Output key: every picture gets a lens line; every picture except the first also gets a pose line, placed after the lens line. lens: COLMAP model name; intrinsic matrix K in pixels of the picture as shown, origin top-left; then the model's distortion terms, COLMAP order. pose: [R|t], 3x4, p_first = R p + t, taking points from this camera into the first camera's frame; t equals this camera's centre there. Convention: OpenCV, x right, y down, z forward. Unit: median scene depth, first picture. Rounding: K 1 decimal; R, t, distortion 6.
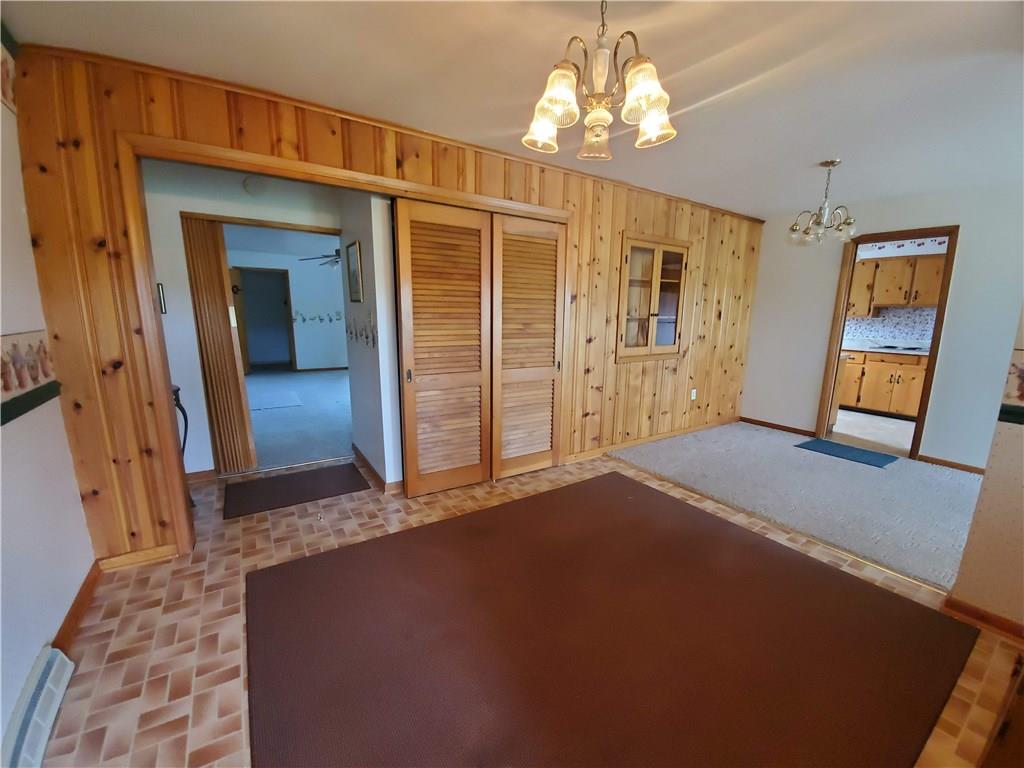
lens RADIAL K [[405.7, 0, 512.0], [0, 405.7, 392.5], [0, 0, 1]] dist [0.001668, -0.013325]
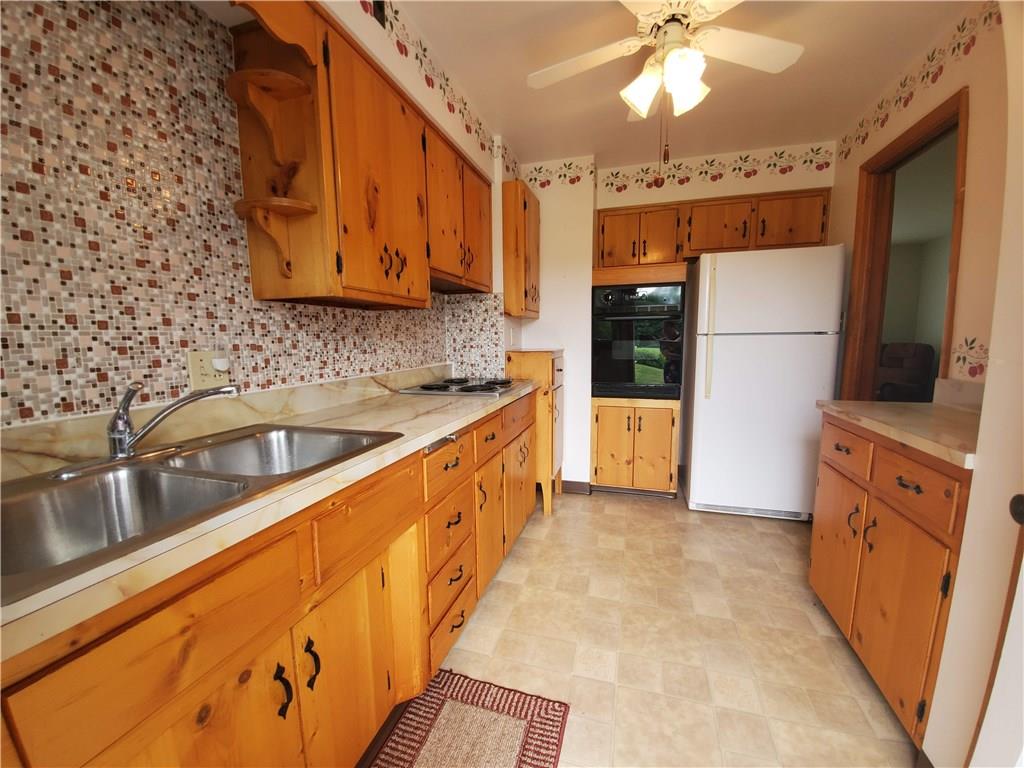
lens RADIAL K [[405.7, 0, 512.0], [0, 405.7, 392.5], [0, 0, 1]] dist [0.001668, -0.013325]
pose [[-0.648514, -0.105654, 0.753835, 0.917756], [0.150473, 0.952985, 0.263015, -0.304100], [-0.746182, 0.284001, -0.602126, 1.796865]]
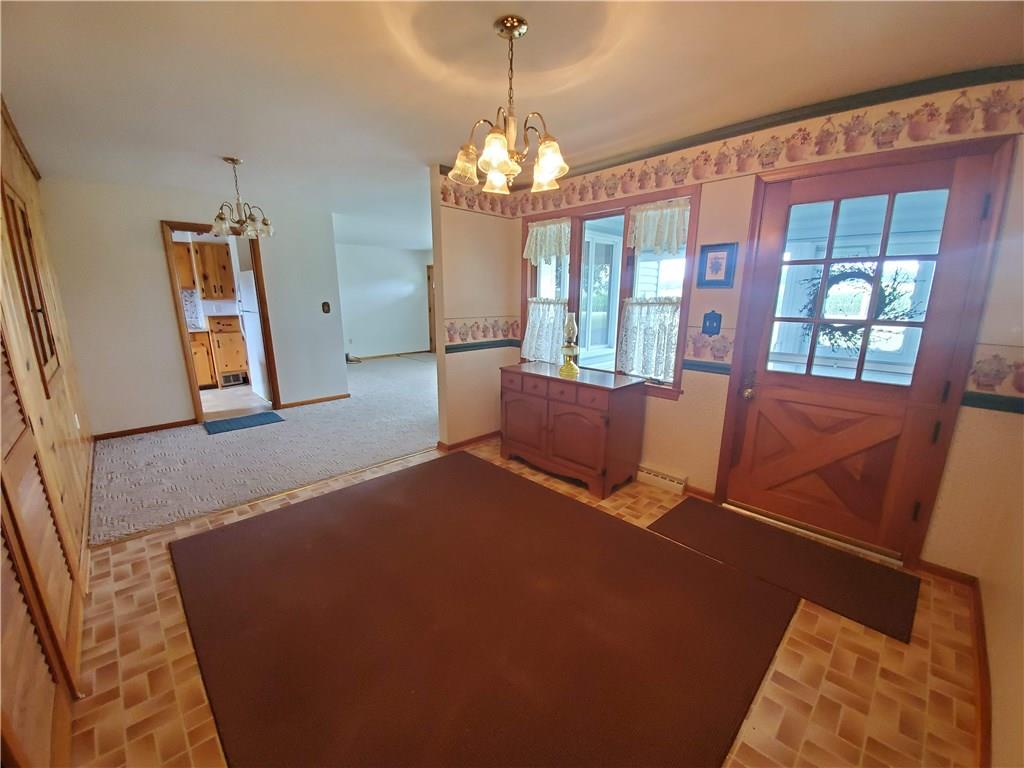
lens RADIAL K [[405.7, 0, 512.0], [0, 405.7, 392.5], [0, 0, 1]] dist [0.001668, -0.013325]
pose [[-0.201547, -0.239076, 0.949853, -0.412758], [0.178710, 0.944500, 0.275649, -0.118580], [-0.963038, 0.225304, -0.147636, 0.457154]]
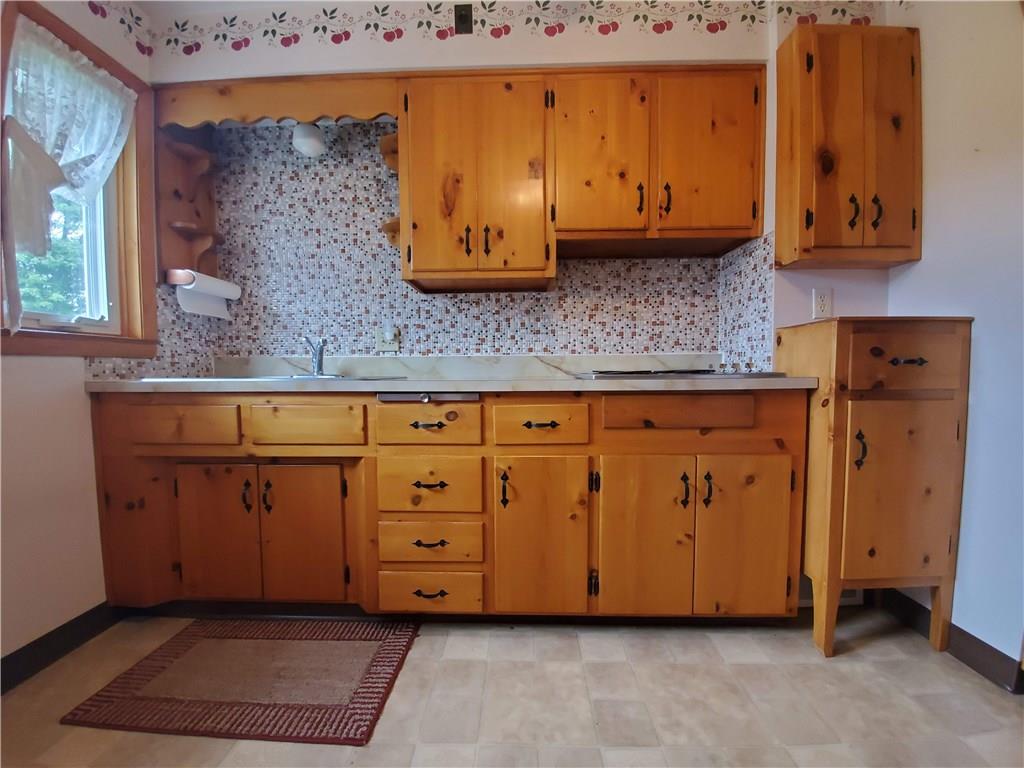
lens RADIAL K [[405.7, 0, 512.0], [0, 405.7, 392.5], [0, 0, 1]] dist [0.001668, -0.013325]
pose [[0.564649, -0.060707, 0.823095, 0.968698], [0.172028, 0.984044, -0.045434, -0.148275], [-0.807204, 0.167250, 0.566083, 1.345130]]
